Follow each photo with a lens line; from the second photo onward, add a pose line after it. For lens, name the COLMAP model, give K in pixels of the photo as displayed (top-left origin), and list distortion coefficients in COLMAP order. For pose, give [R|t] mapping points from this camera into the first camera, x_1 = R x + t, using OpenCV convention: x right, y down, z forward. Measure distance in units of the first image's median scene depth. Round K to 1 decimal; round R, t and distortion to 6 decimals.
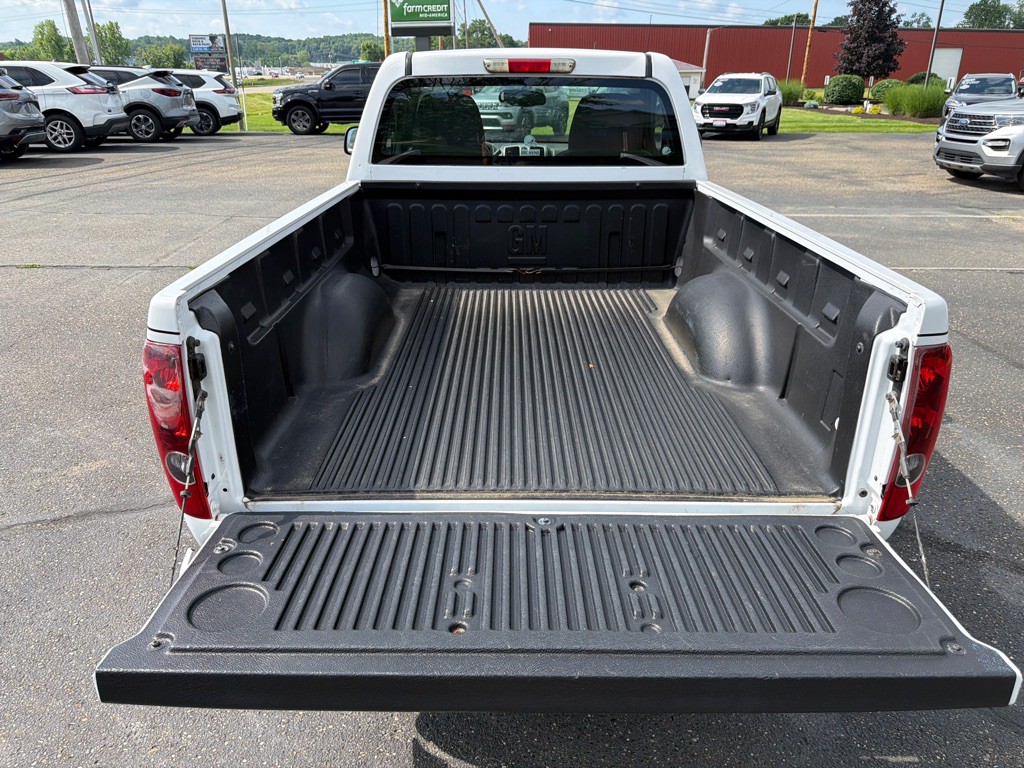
lens RADIAL K [[721.5, 0, 505.1], [0, 721.5, 384.7], [0, 0, 1]] dist [0.031878, -0.042913]
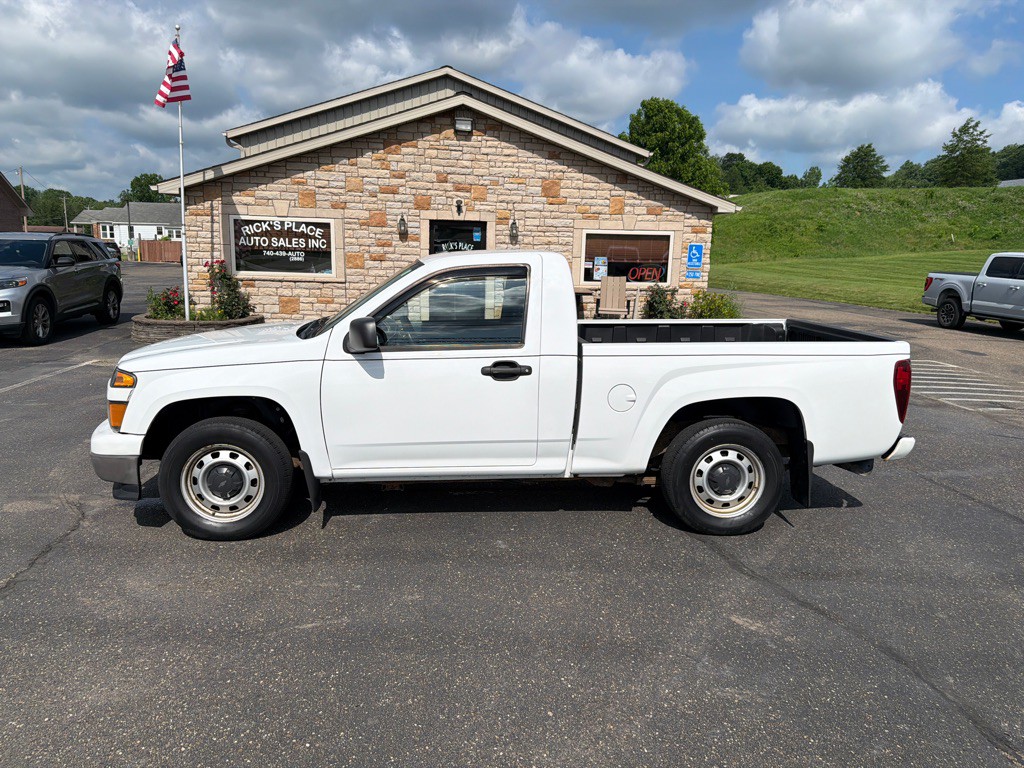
lens RADIAL K [[721.5, 0, 512.8], [0, 721.5, 386.3], [0, 0, 1]] dist [0.031878, -0.042913]
pose [[-0.089837, -0.177334, 0.980042, -1.076465], [0.366807, 0.908961, 0.198096, -0.374558], [-0.925949, 0.377282, -0.016611, 0.854554]]
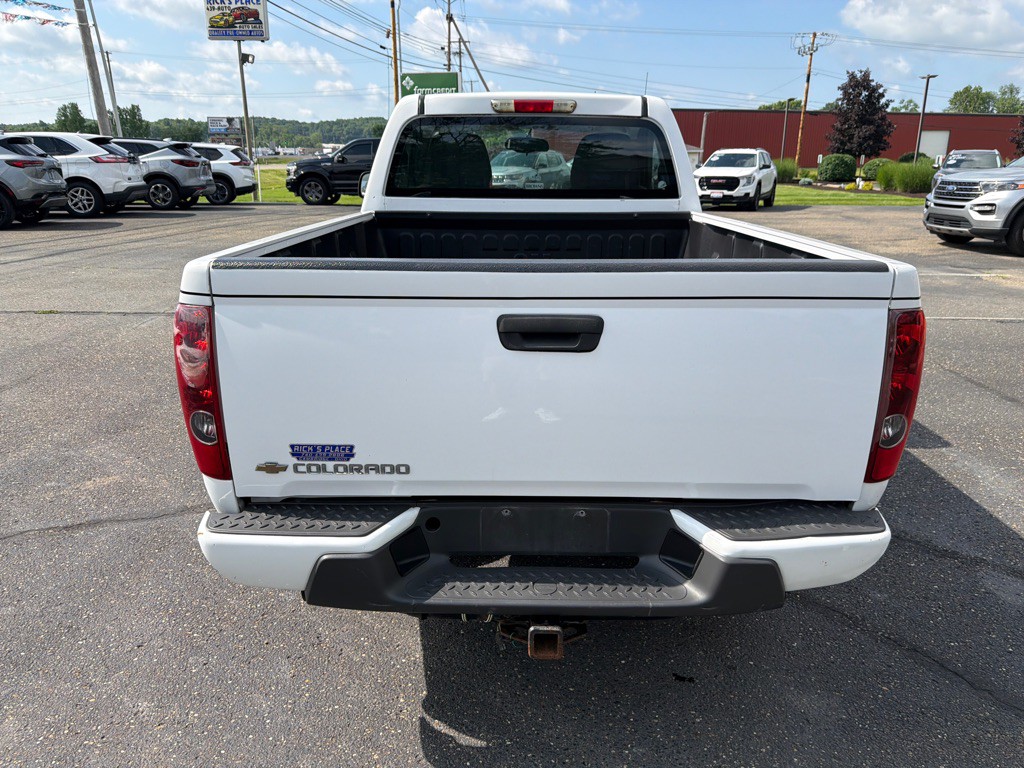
lens RADIAL K [[721.5, 0, 511.6], [0, 721.5, 383.6], [0, 0, 1]] dist [0.031878, -0.042913]
pose [[0.999993, 0.002899, 0.002568, -0.000513], [-0.002630, 0.995072, -0.099119, 0.053790], [-0.002842, 0.099111, 0.995072, -0.020854]]
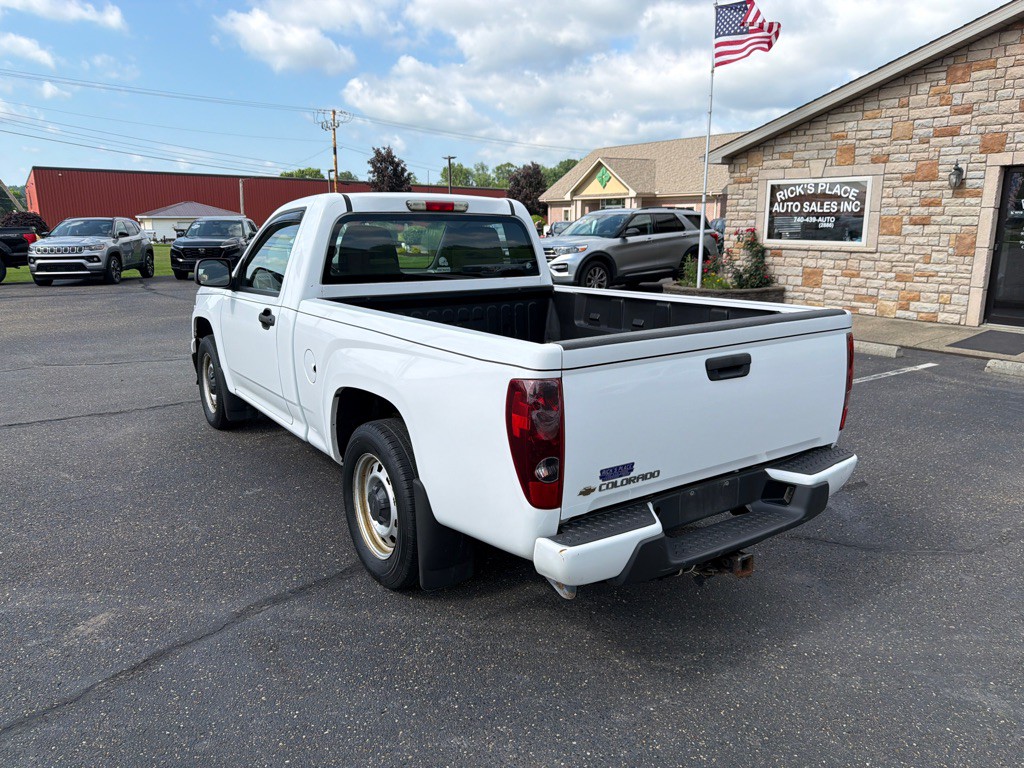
lens RADIAL K [[721.5, 0, 516.2], [0, 721.5, 387.9], [0, 0, 1]] dist [0.031878, -0.042913]
pose [[0.814857, -0.128745, 0.565184, -0.439826], [0.226387, 0.968271, -0.105829, 0.032252], [-0.533627, 0.214186, 0.818149, -0.047980]]
